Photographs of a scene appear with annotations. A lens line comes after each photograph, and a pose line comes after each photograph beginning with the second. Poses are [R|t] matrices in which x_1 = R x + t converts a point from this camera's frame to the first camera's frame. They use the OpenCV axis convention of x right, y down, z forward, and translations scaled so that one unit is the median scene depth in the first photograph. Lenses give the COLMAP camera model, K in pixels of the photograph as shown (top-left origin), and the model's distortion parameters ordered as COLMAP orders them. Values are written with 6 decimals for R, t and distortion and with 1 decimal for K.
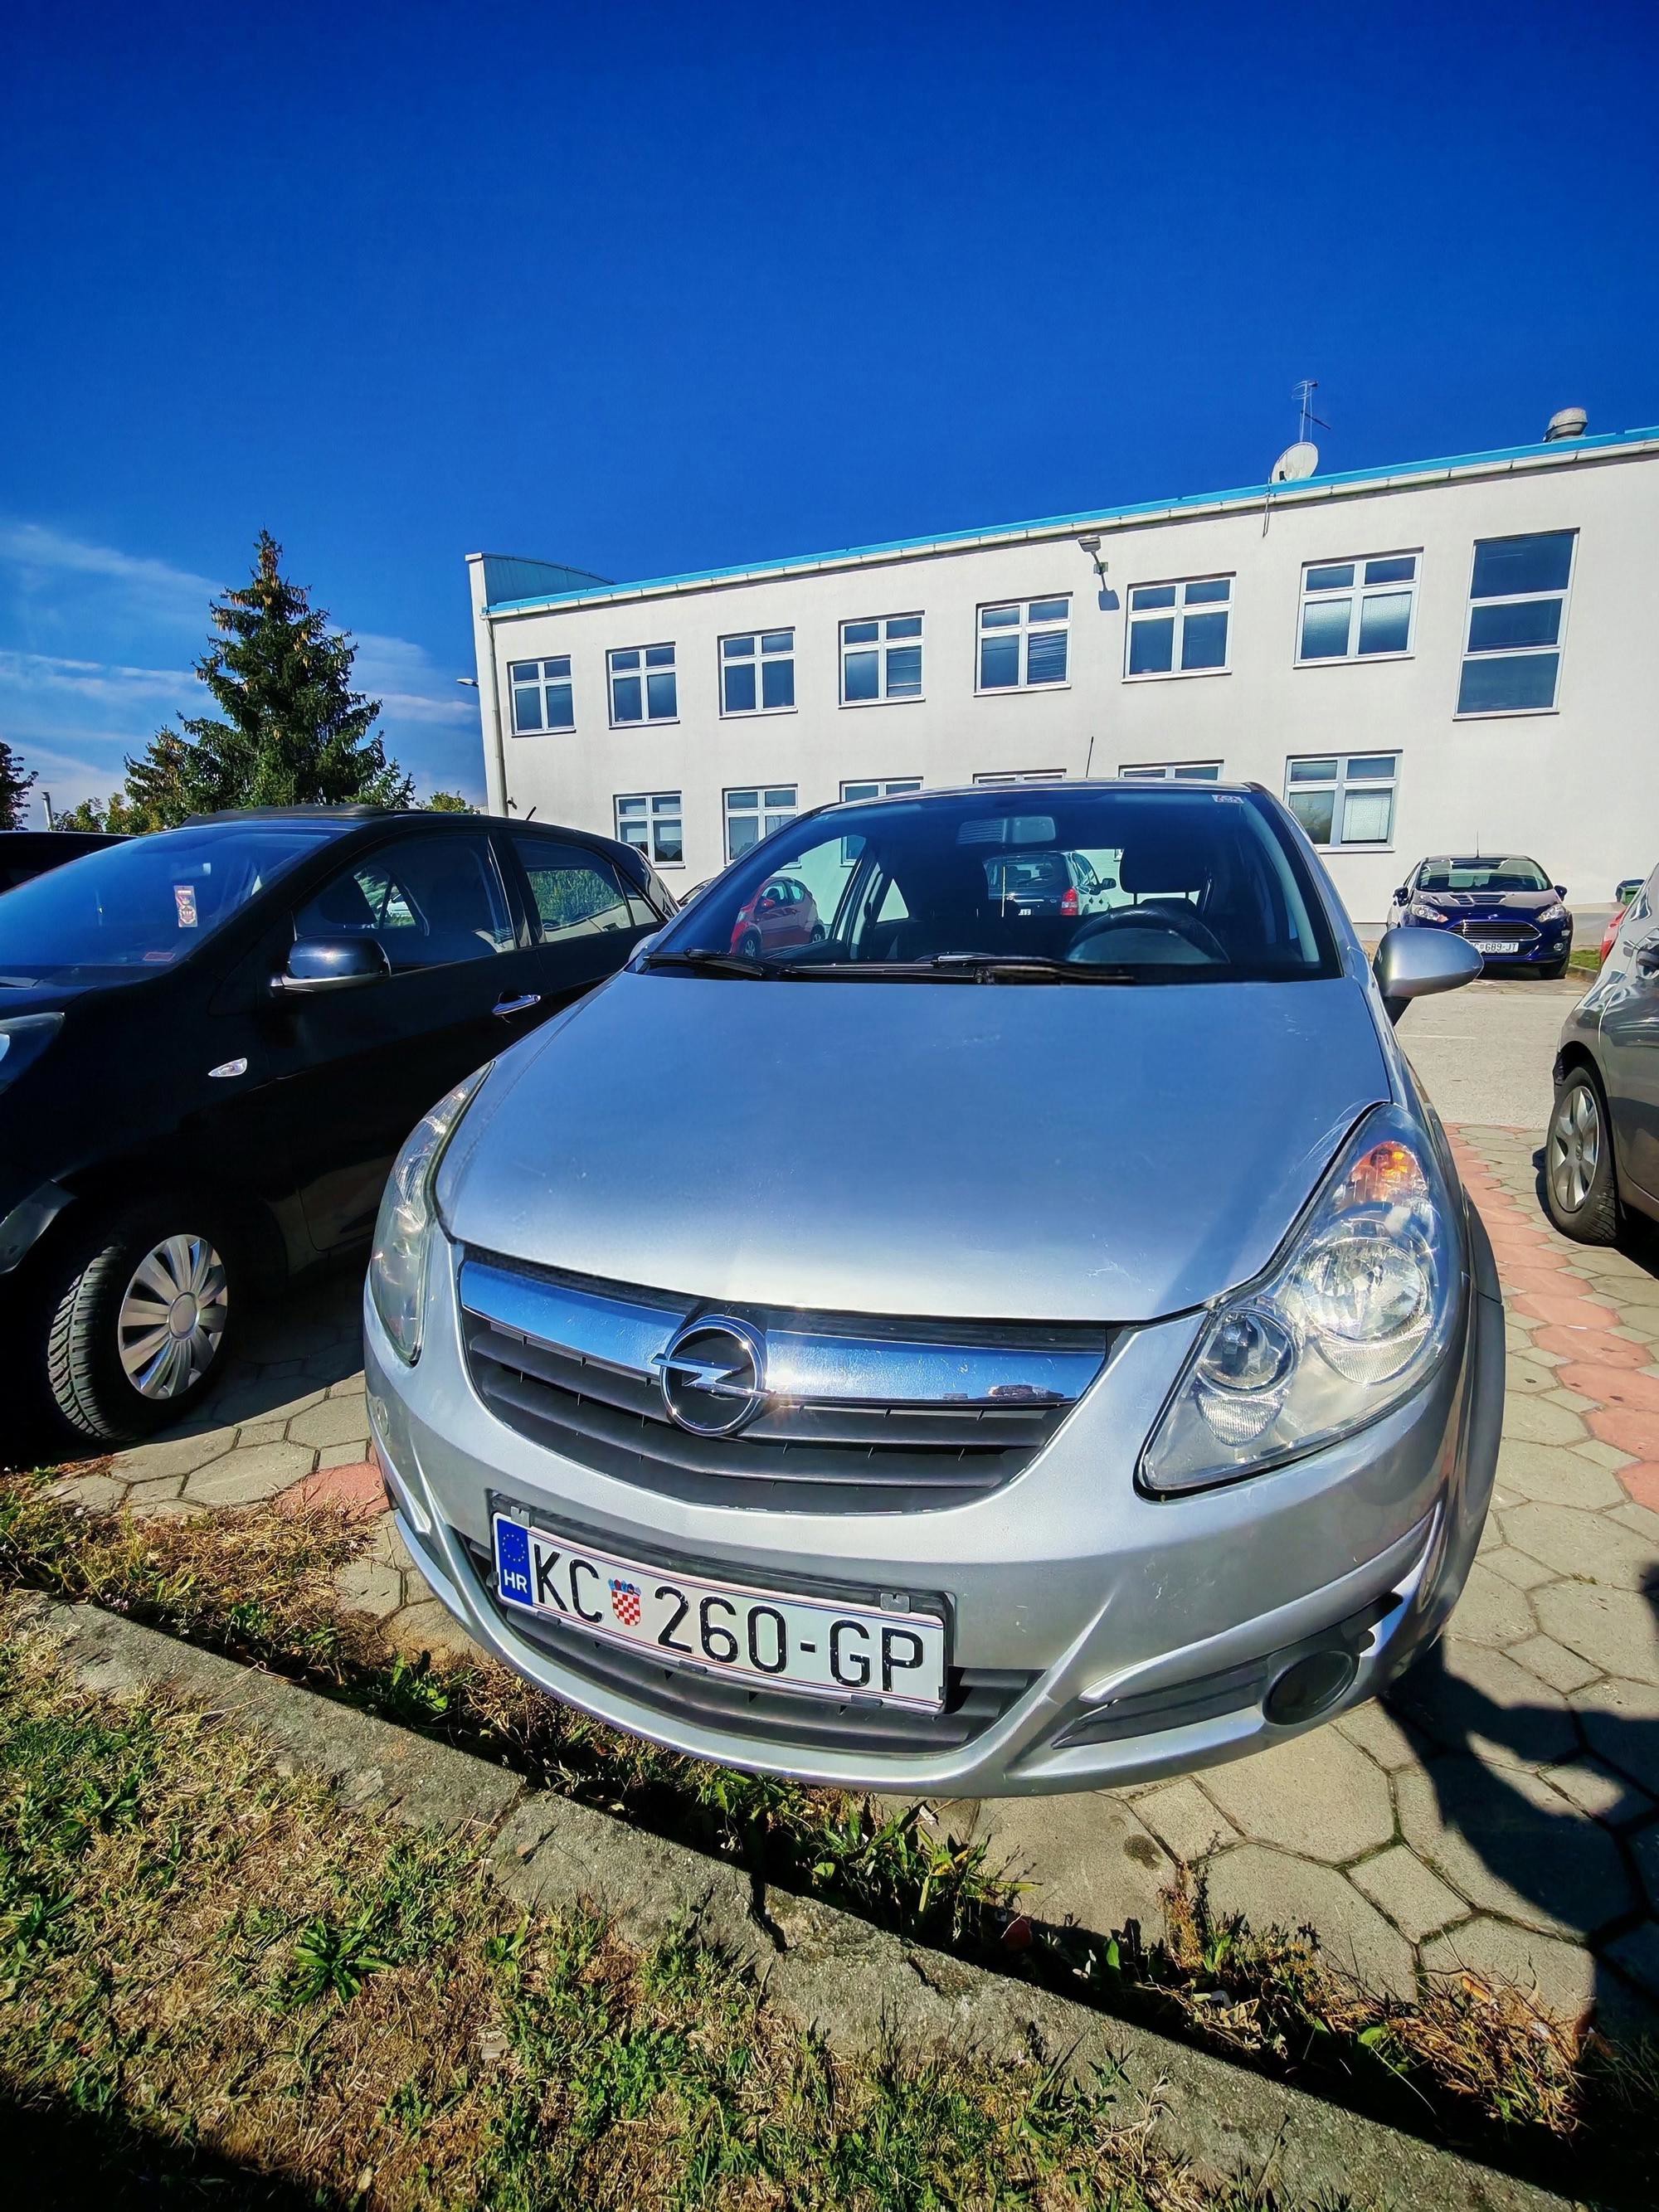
lens RADIAL K [[1027.2, 0, 808.0], [0, 1027.2, 1108.0], [0, 0, 1]] dist [-0.003076, -0.001204]
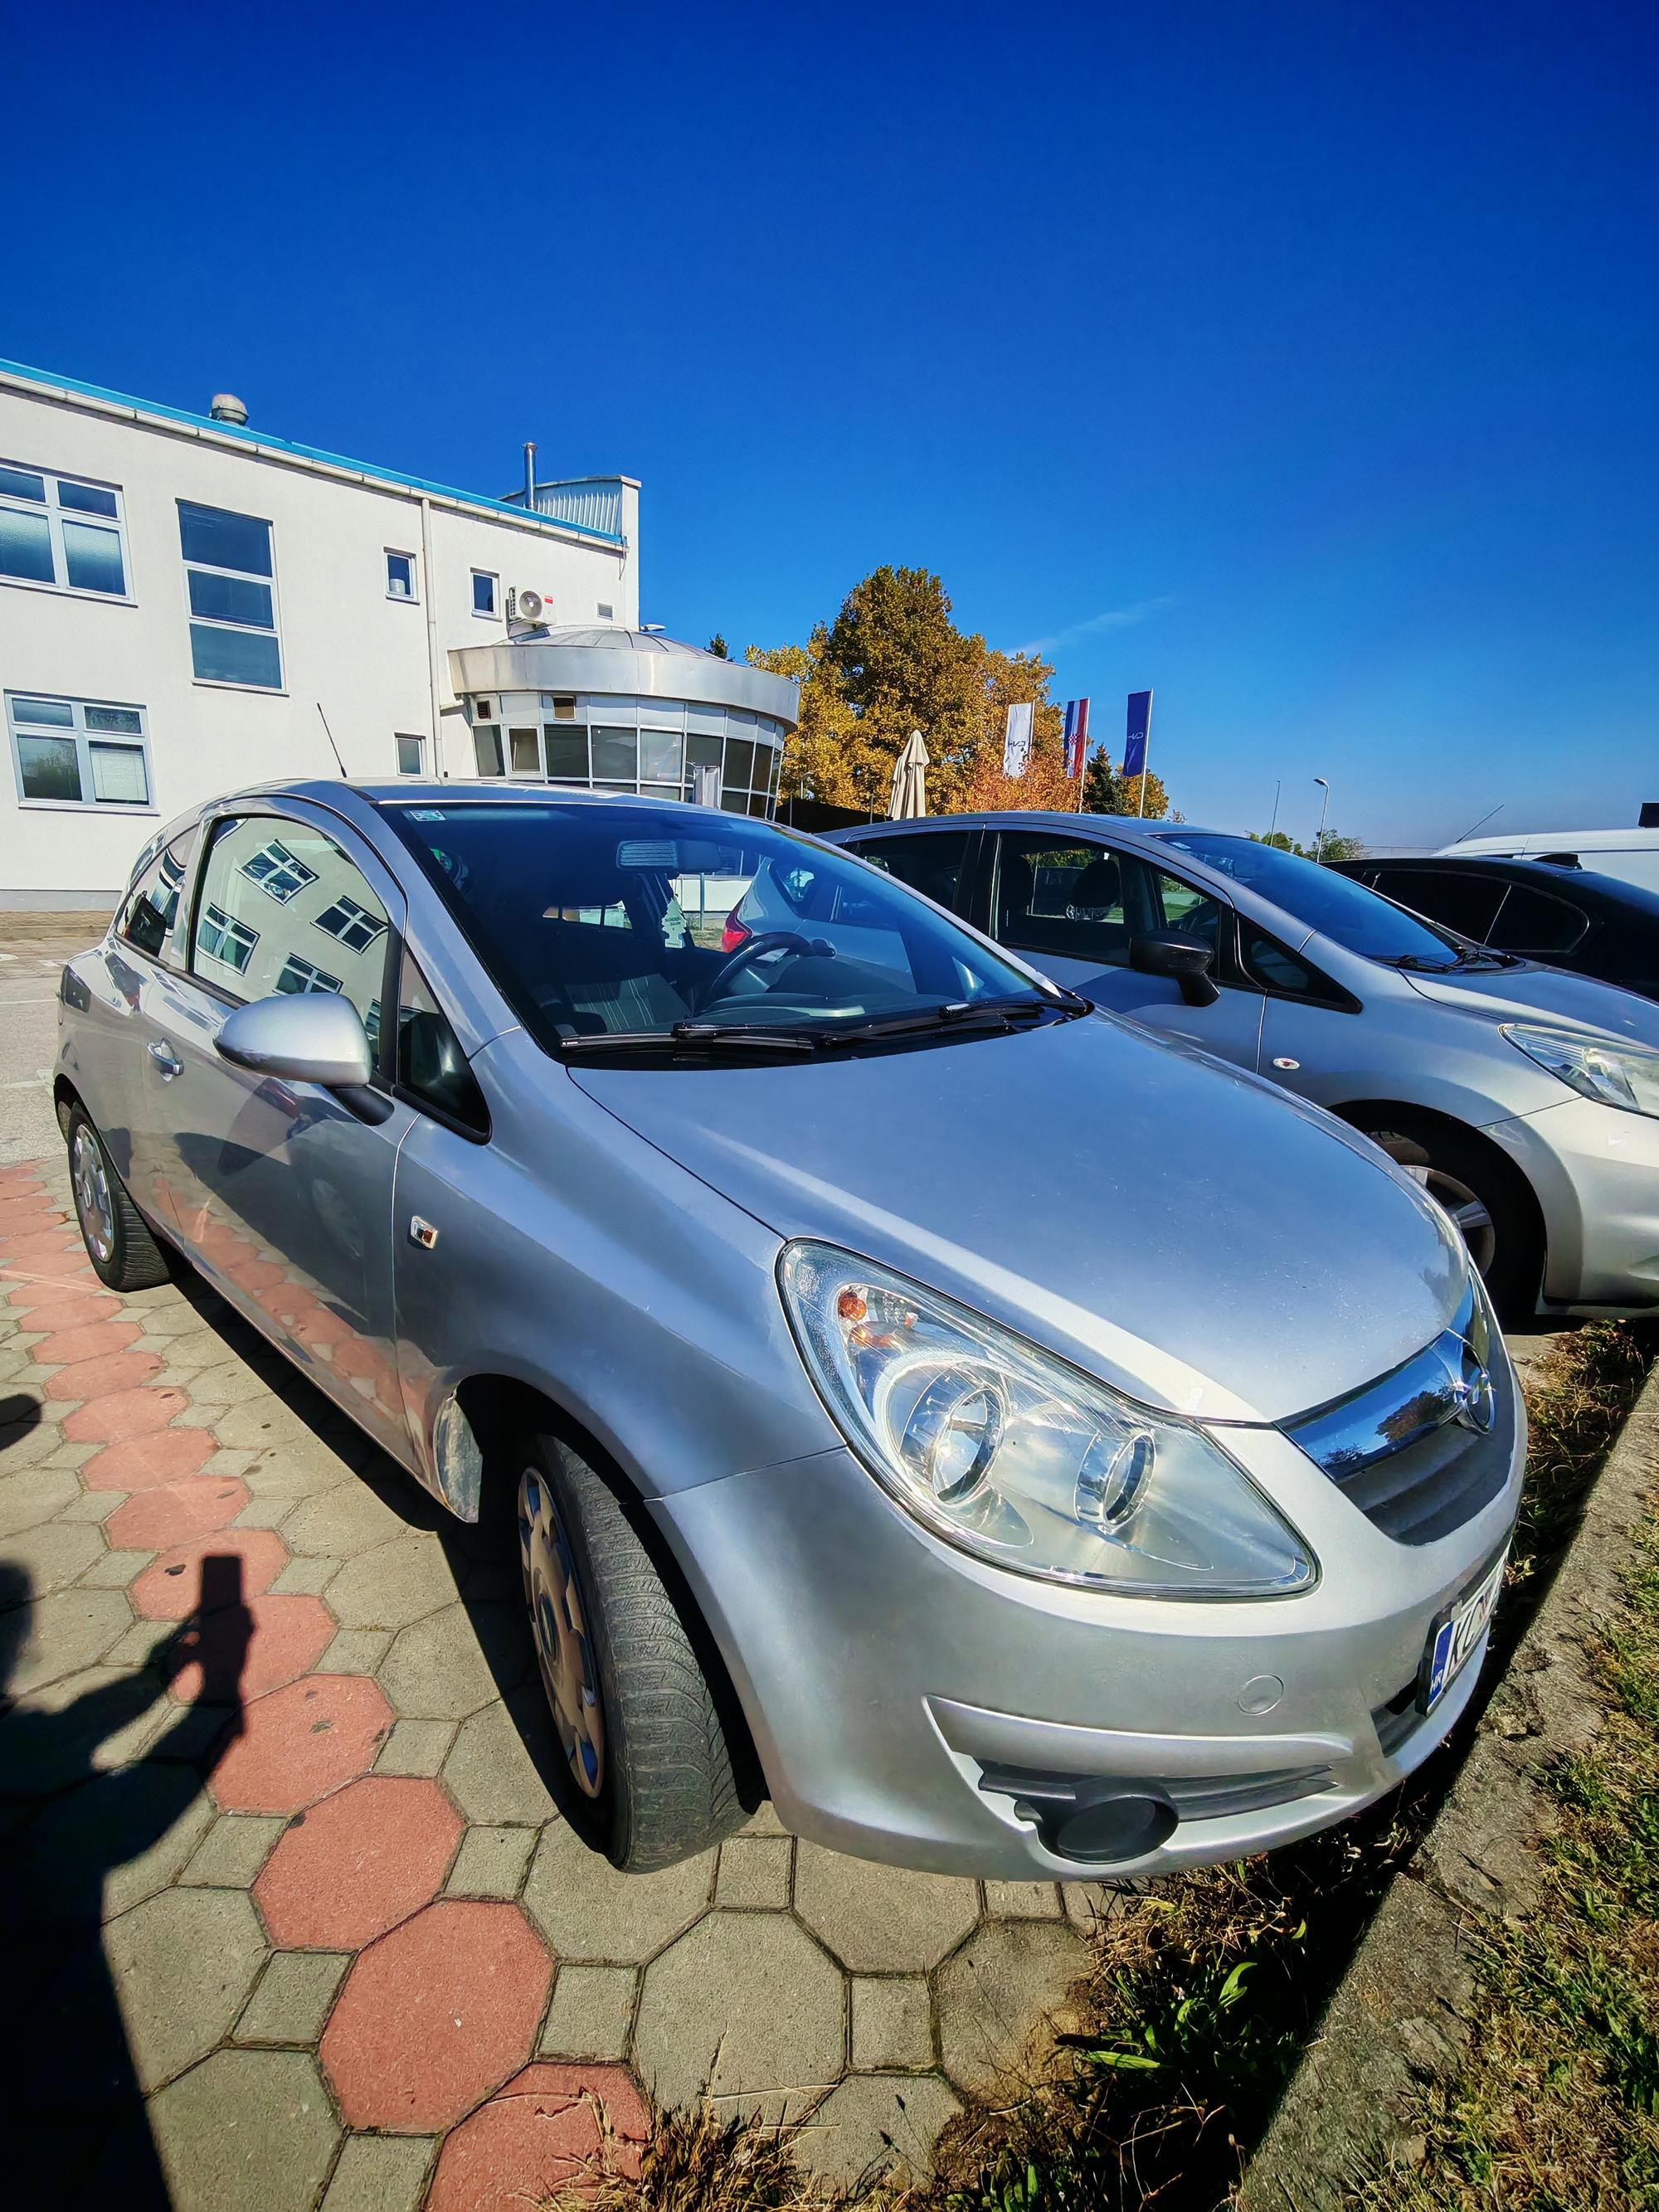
lens RADIAL K [[1027.2, 0, 808.0], [0, 1027.2, 1108.0], [0, 0, 1]] dist [-0.003076, -0.001204]
pose [[0.375013, -0.193695, 0.906558, -0.124289], [0.153836, 0.977371, 0.145188, -0.031824], [-0.914166, 0.085014, 0.396324, 0.104863]]
